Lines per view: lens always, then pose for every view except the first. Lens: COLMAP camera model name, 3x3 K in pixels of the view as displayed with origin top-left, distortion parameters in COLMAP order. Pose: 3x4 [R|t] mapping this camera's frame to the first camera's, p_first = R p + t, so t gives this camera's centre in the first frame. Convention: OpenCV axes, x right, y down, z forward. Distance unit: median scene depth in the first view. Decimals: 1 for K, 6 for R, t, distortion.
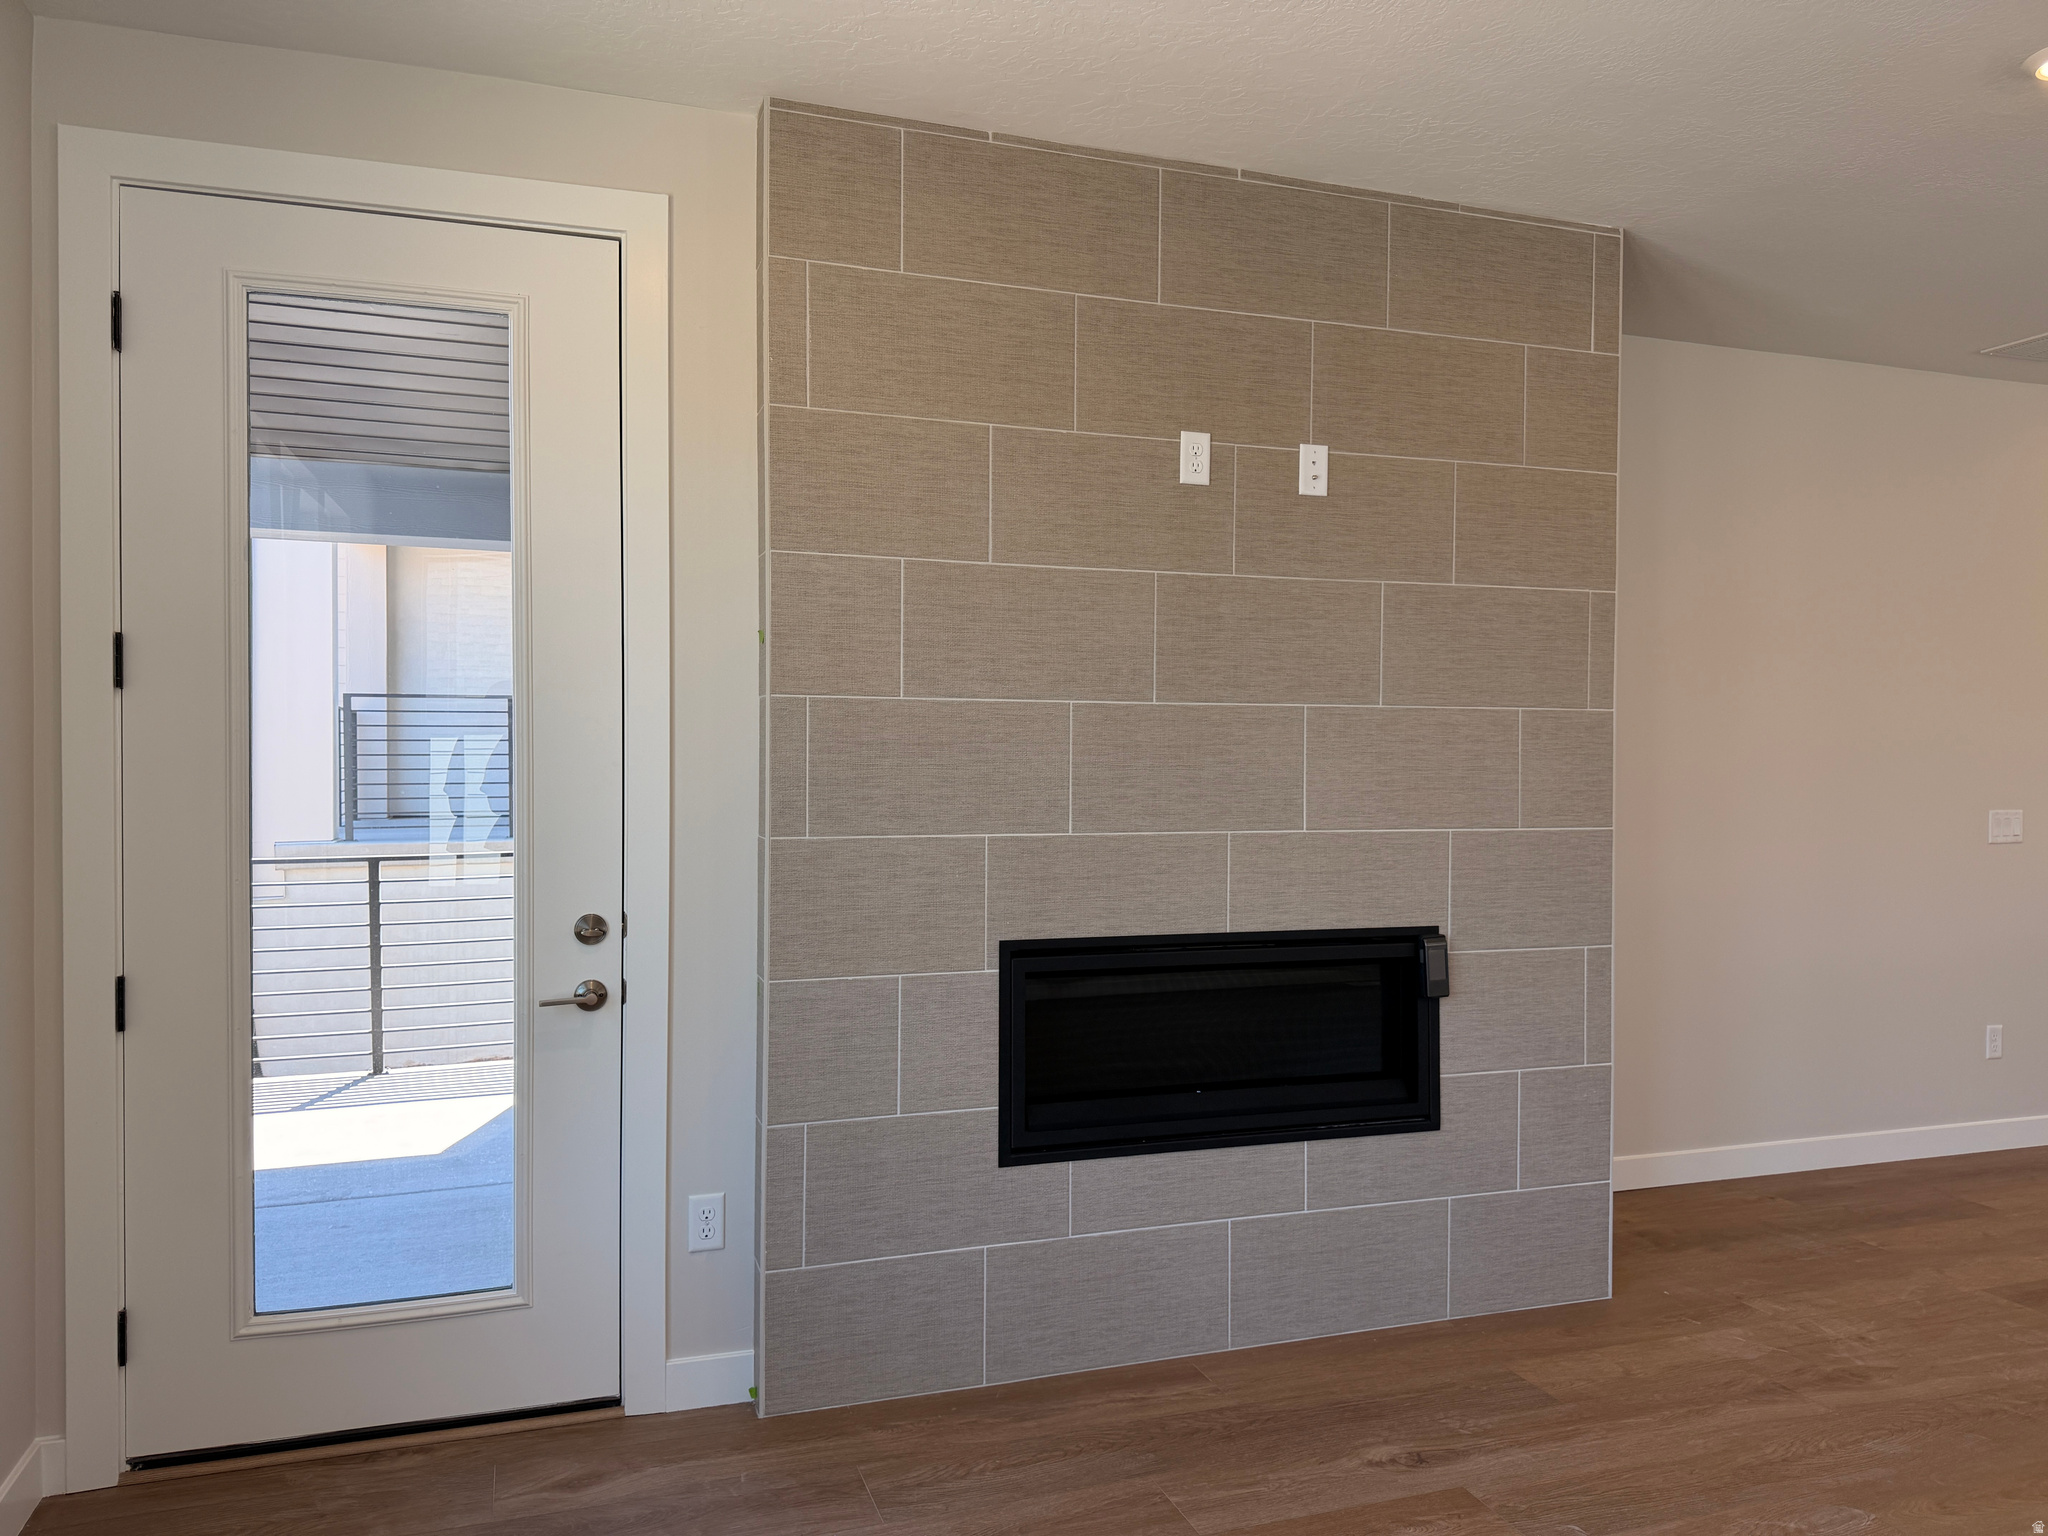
lens RADIAL K [[1413.3, 0, 1017.7], [0, 1413.3, 768.0], [0, 0, 1]] dist [0.028236, -0.006569]
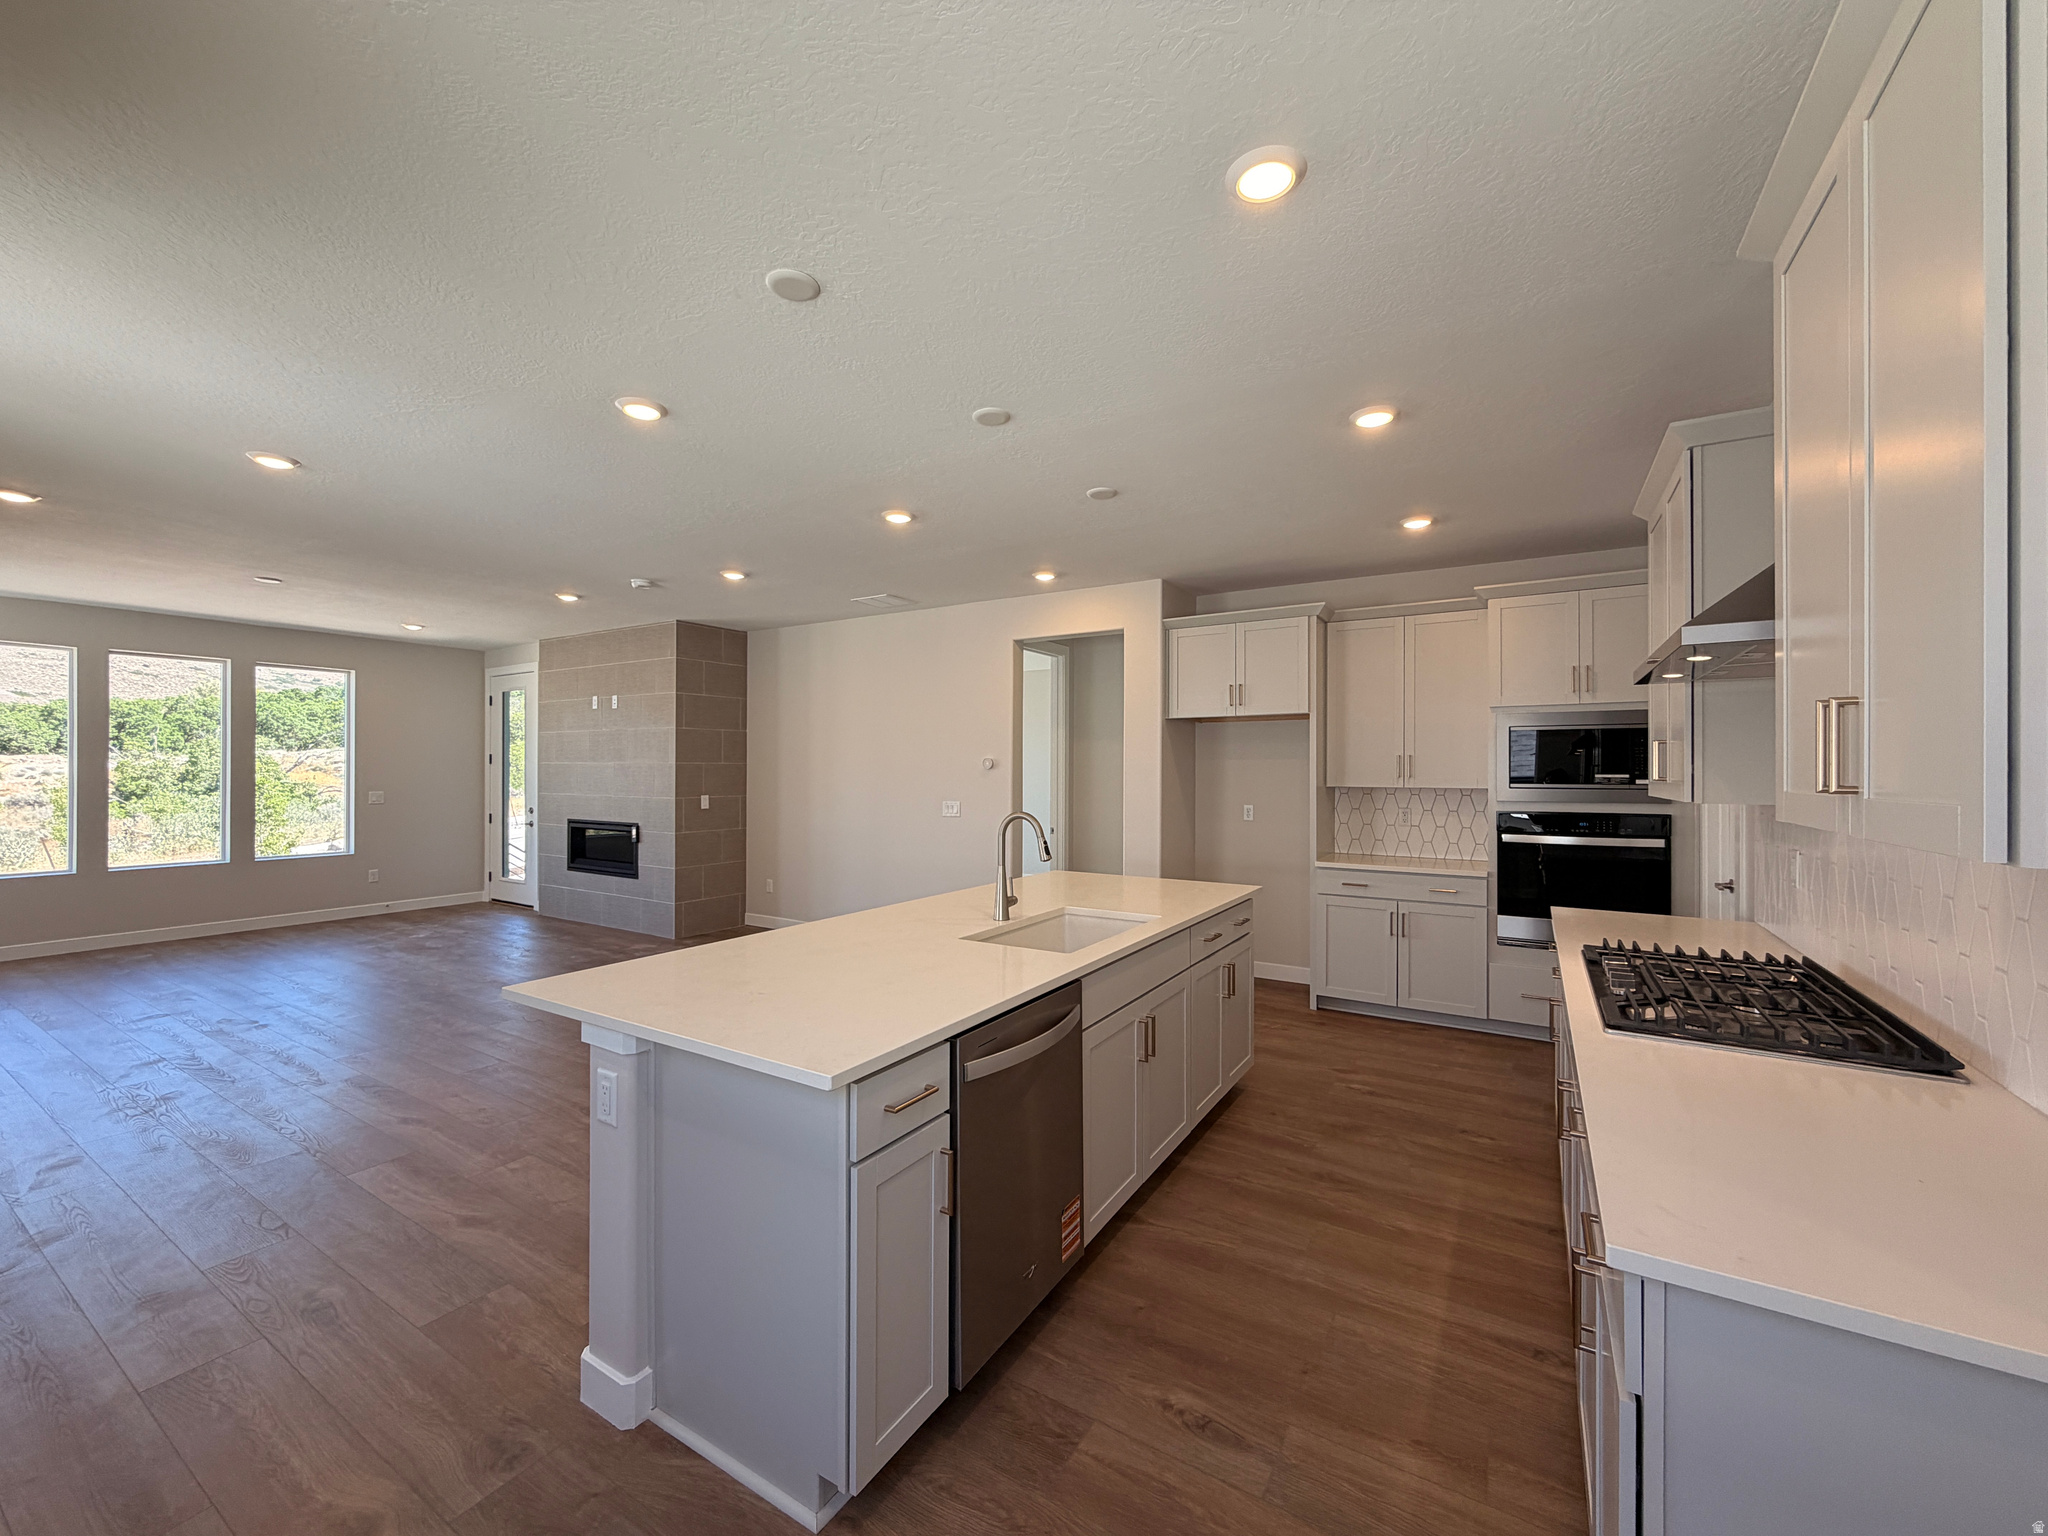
lens RADIAL K [[813.2, 0, 1019.9], [0, 813.2, 774.8], [0, 0, 1]] dist [0.003035, -0.000849]
pose [[0.642734, 0.003037, -0.766083, 2.821159], [-0.004994, 0.999988, -0.000225, -0.018825], [0.766073, 0.003971, 0.642741, 0.458798]]
